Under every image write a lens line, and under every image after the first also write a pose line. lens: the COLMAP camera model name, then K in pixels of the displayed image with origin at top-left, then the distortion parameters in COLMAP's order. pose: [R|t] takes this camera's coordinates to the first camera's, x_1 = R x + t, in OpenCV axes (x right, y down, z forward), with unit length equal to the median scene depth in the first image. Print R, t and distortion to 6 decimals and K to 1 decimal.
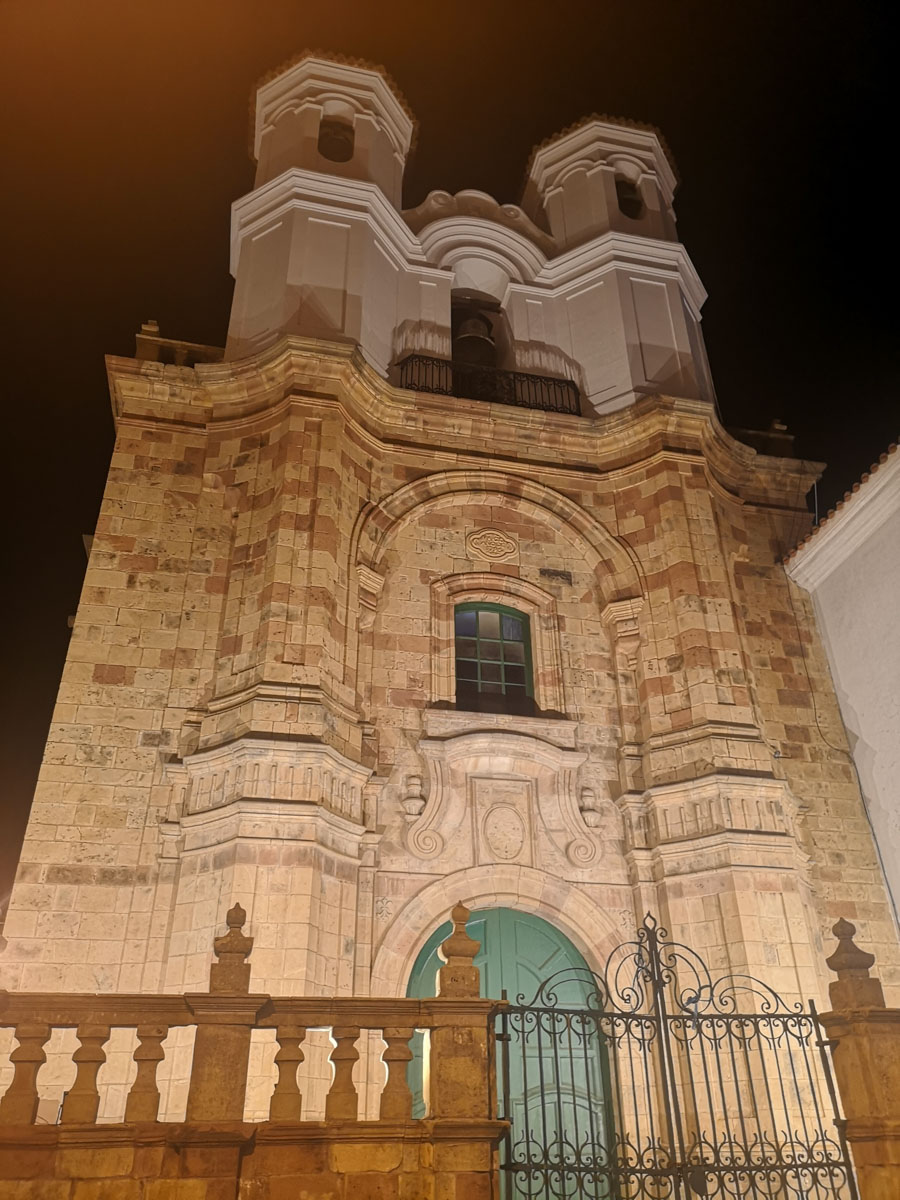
lens RADIAL K [[933.5, 0, 466.9], [0, 933.5, 603.0], [0, 0, 1]] dist [0.056804, -0.058942]
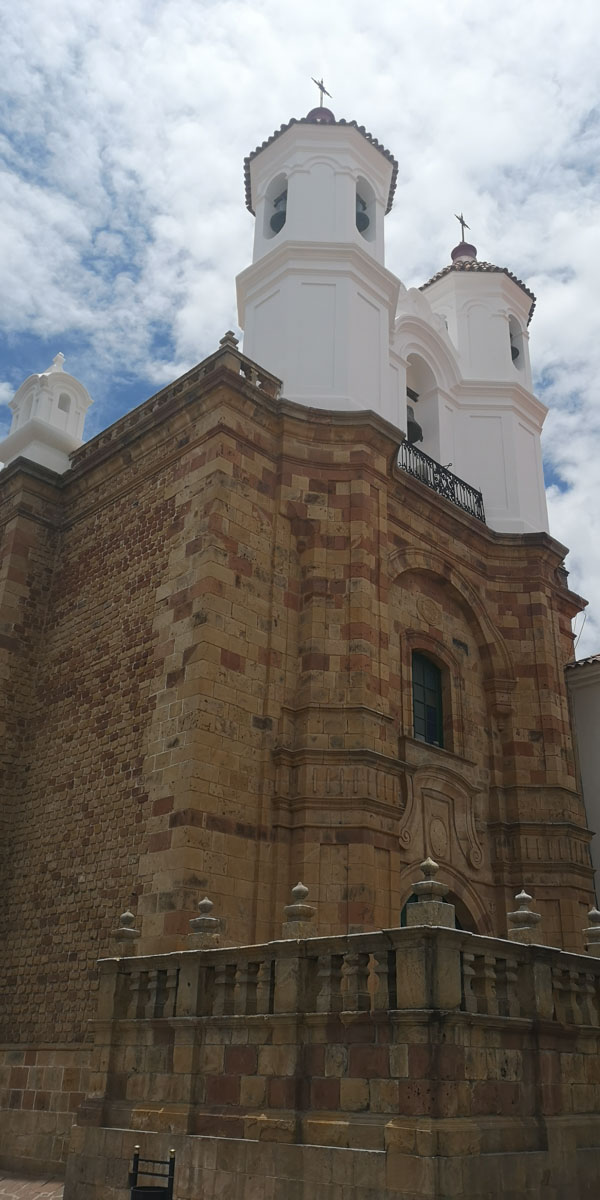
lens RADIAL K [[953.5, 0, 354.9], [0, 953.5, 593.4], [0, 0, 1]] dist [0.041977, -0.071702]
pose [[0.827759, 0.280440, 0.485972, -0.804712], [-0.312554, 0.949770, -0.015710, -0.034689], [-0.465967, -0.138889, 0.873833, -0.132119]]
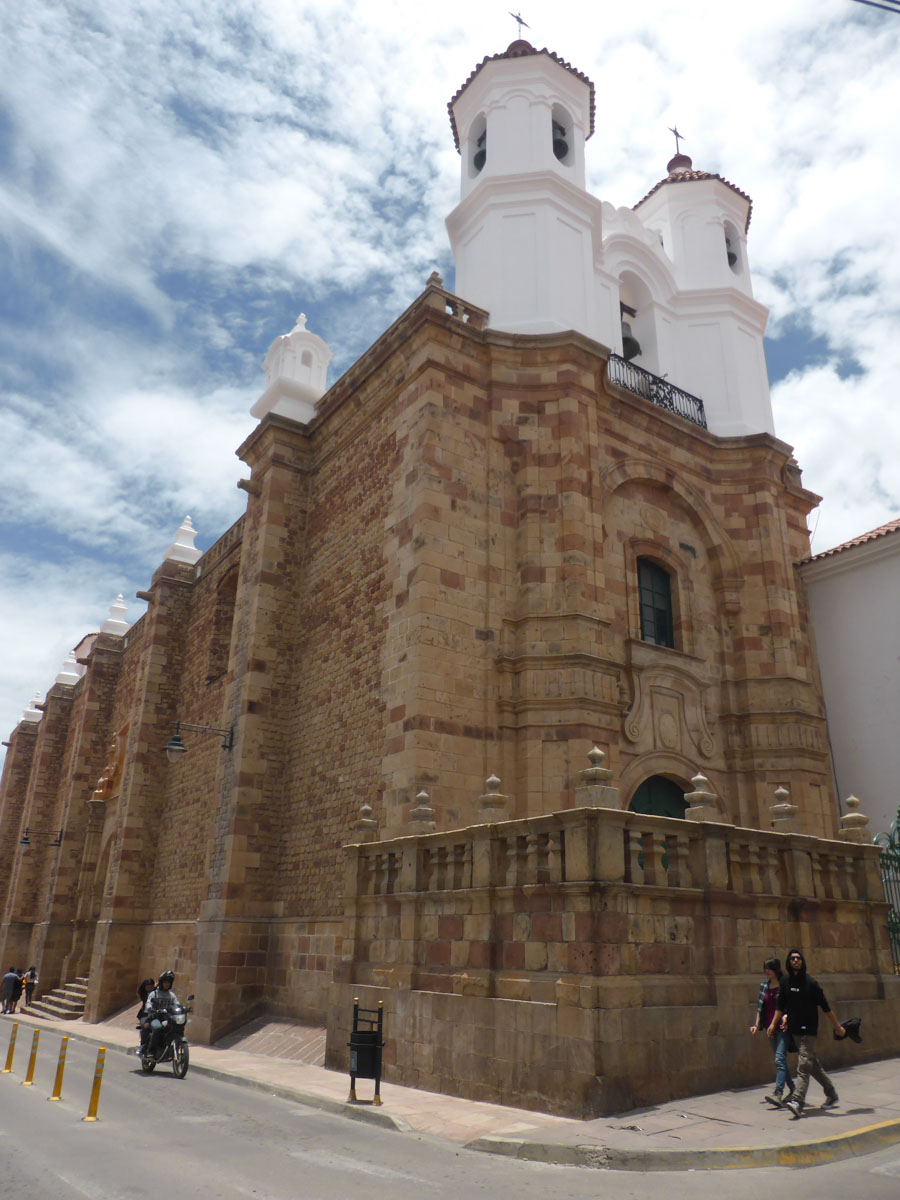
lens RADIAL K [[884.3, 0, 499.0], [0, 884.3, 604.5], [0, 0, 1]] dist [-0.053434, 0.041805]
pose [[0.917369, 0.170068, 0.359875, -0.698134], [-0.226980, 0.966229, 0.121986, -0.052013], [-0.326976, -0.193591, 0.924991, -0.160813]]
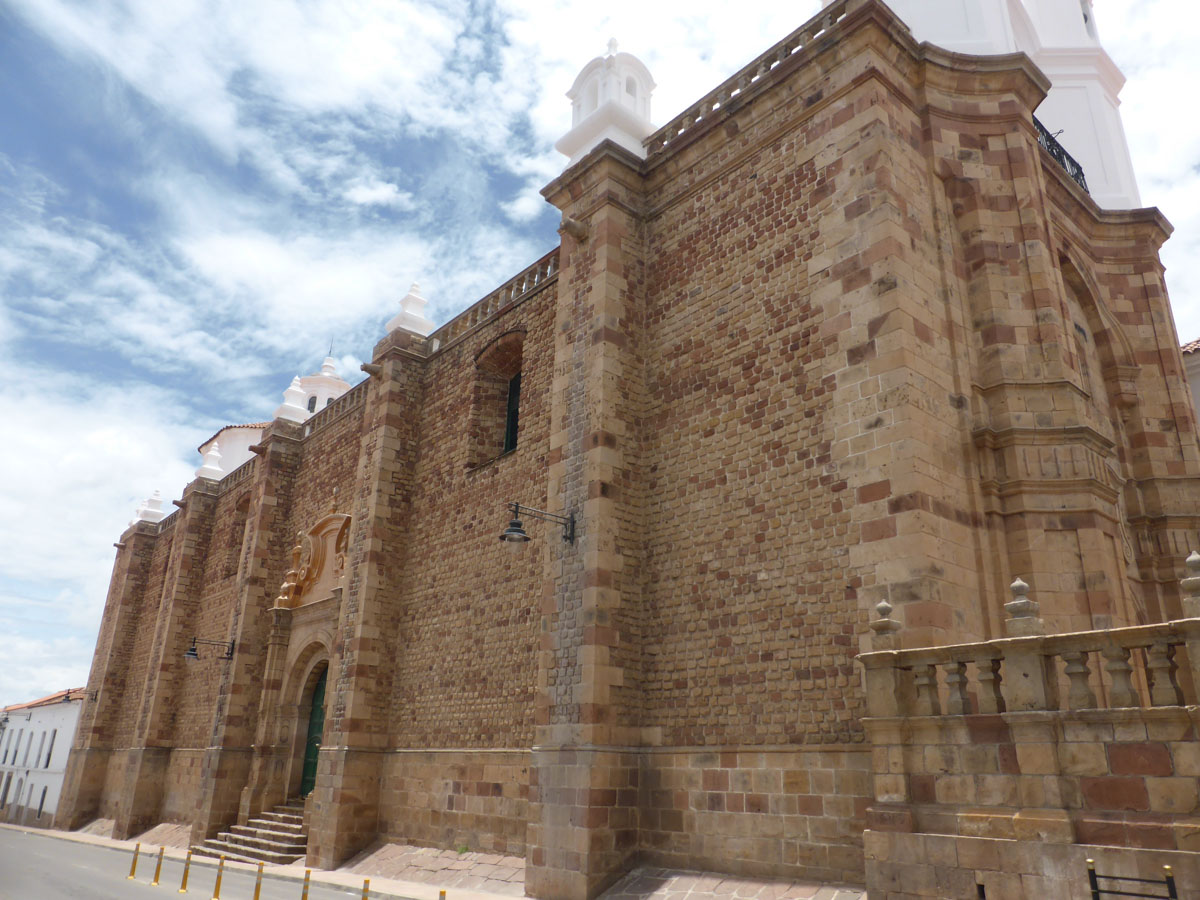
lens RADIAL K [[884.3, 0, 653.6], [0, 884.3, 455.8], [0, 0, 1]] dist [-0.053434, 0.041805]
pose [[0.872239, 0.195530, 0.448293, -0.984595], [-0.276086, 0.953446, 0.121319, 0.160608], [-0.403702, -0.229586, 0.885616, 0.189605]]
